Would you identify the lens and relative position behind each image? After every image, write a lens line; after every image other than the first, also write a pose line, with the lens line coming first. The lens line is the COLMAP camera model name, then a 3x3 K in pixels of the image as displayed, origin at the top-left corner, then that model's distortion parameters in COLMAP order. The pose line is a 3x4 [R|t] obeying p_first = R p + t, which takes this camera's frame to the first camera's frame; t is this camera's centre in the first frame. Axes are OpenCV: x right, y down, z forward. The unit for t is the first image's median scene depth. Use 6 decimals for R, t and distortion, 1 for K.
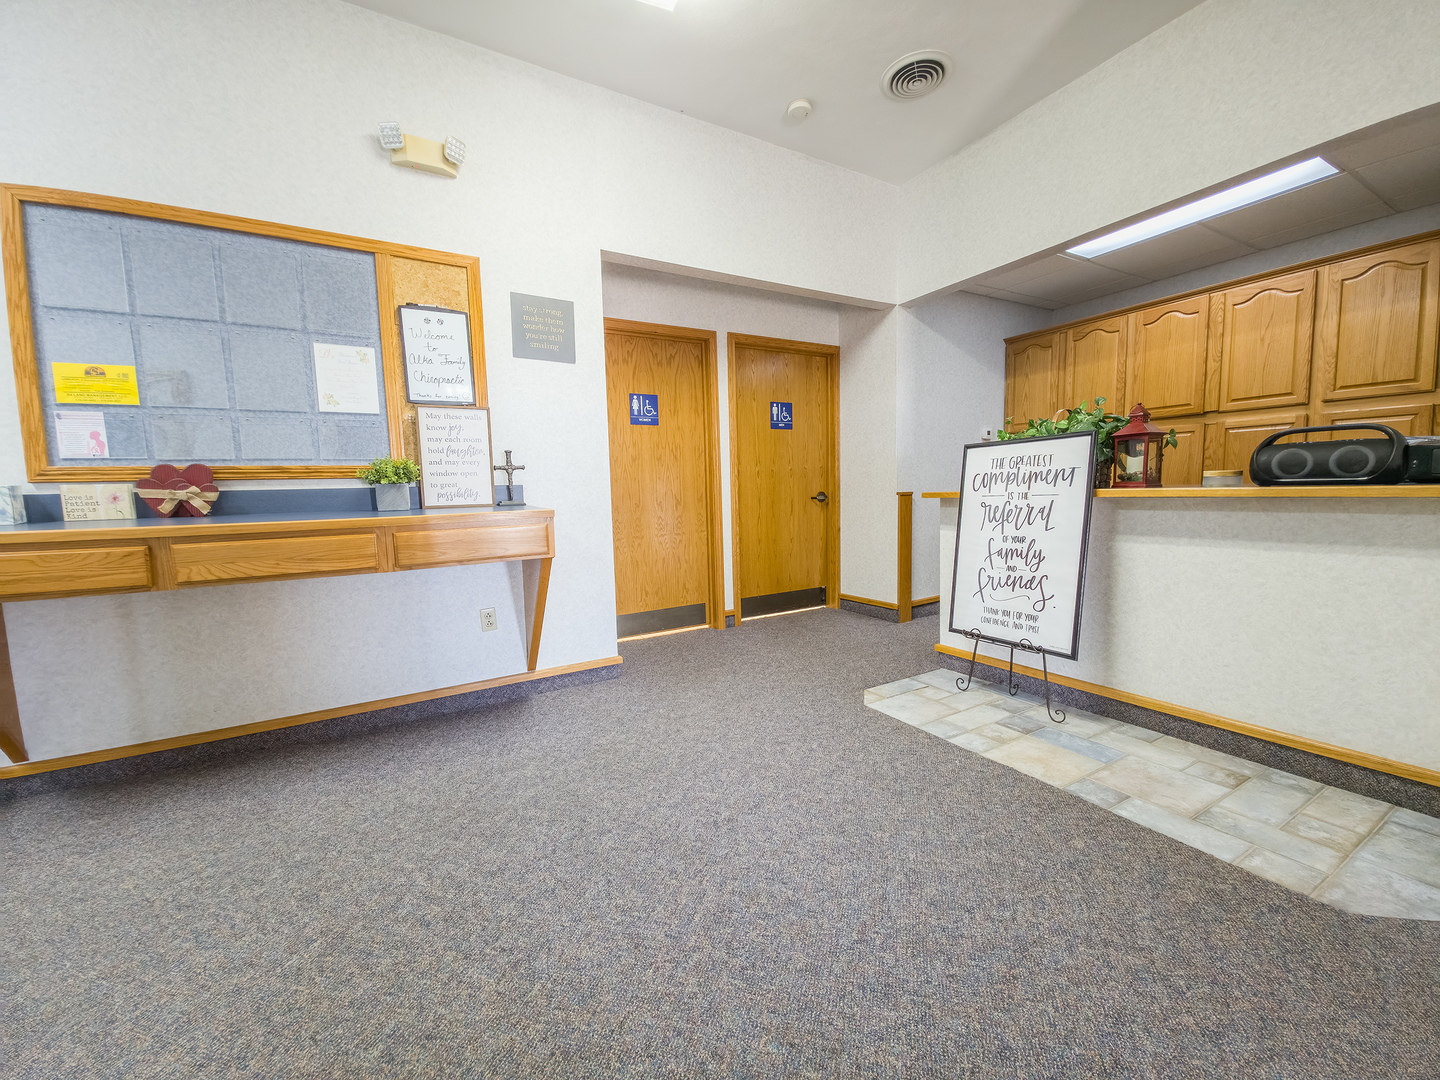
lens RADIAL K [[571.8, 0, 723.7], [0, 571.8, 542.9], [0, 0, 1]] dist [0.016171, -0.009642]
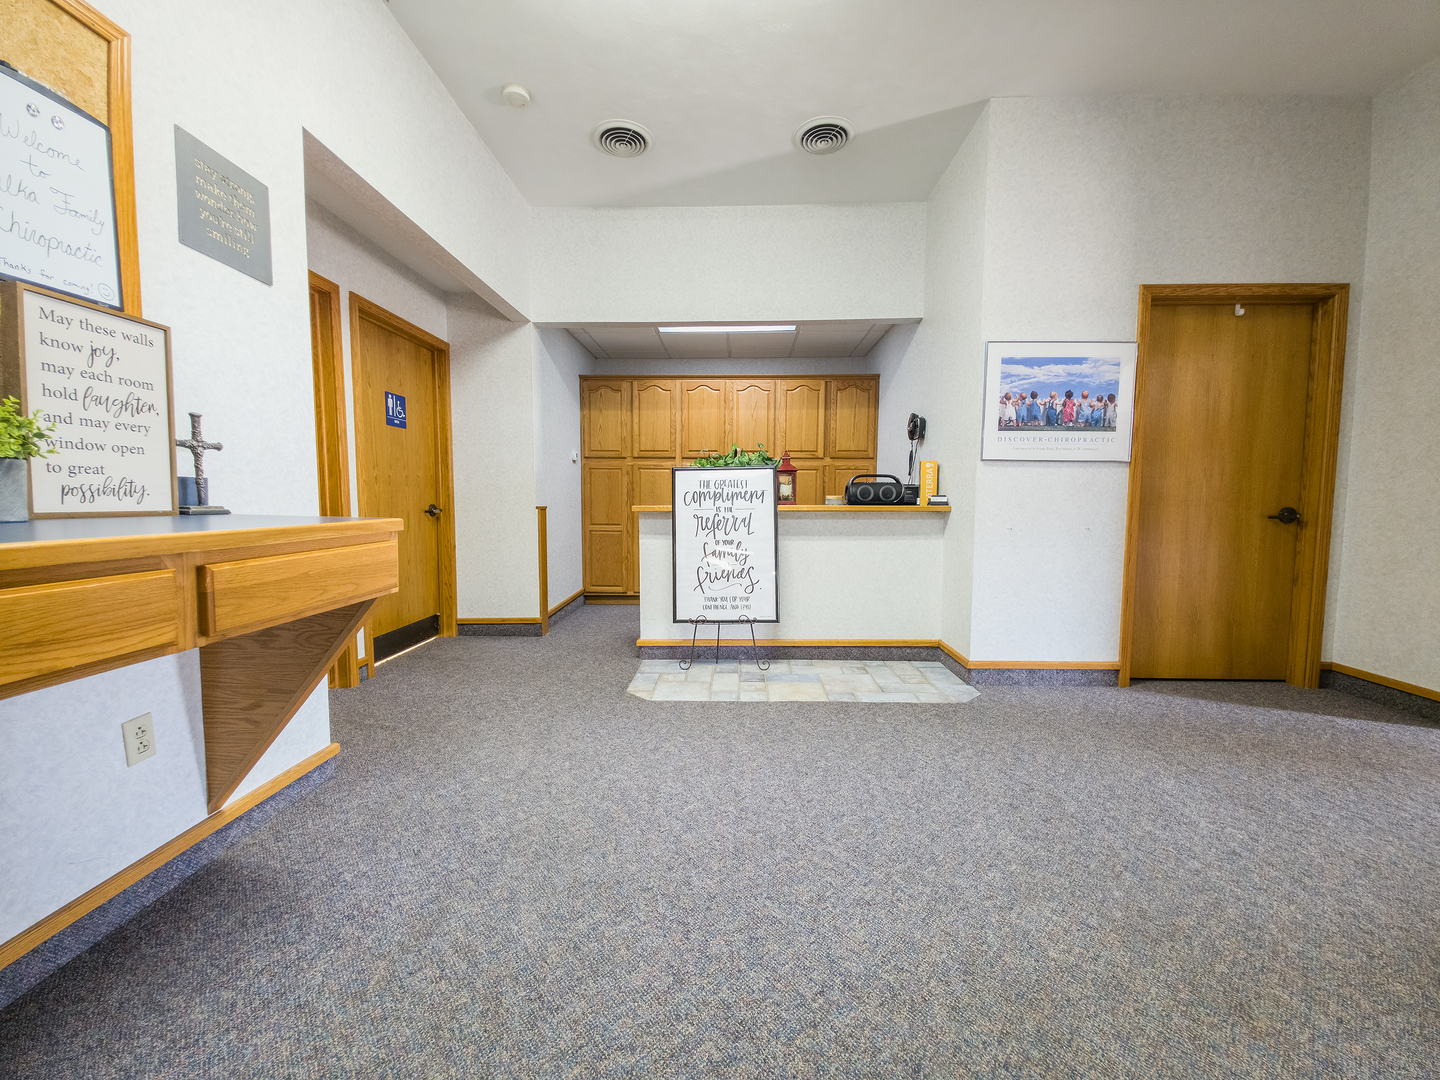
lens RADIAL K [[571.8, 0, 723.7], [0, 571.8, 542.9], [0, 0, 1]] dist [0.016171, -0.009642]
pose [[0.524813, -0.035207, 0.850489, -0.604517], [0.064809, 0.997897, 0.001317, -0.006816], [-0.848747, 0.054428, 0.525991, 0.305553]]
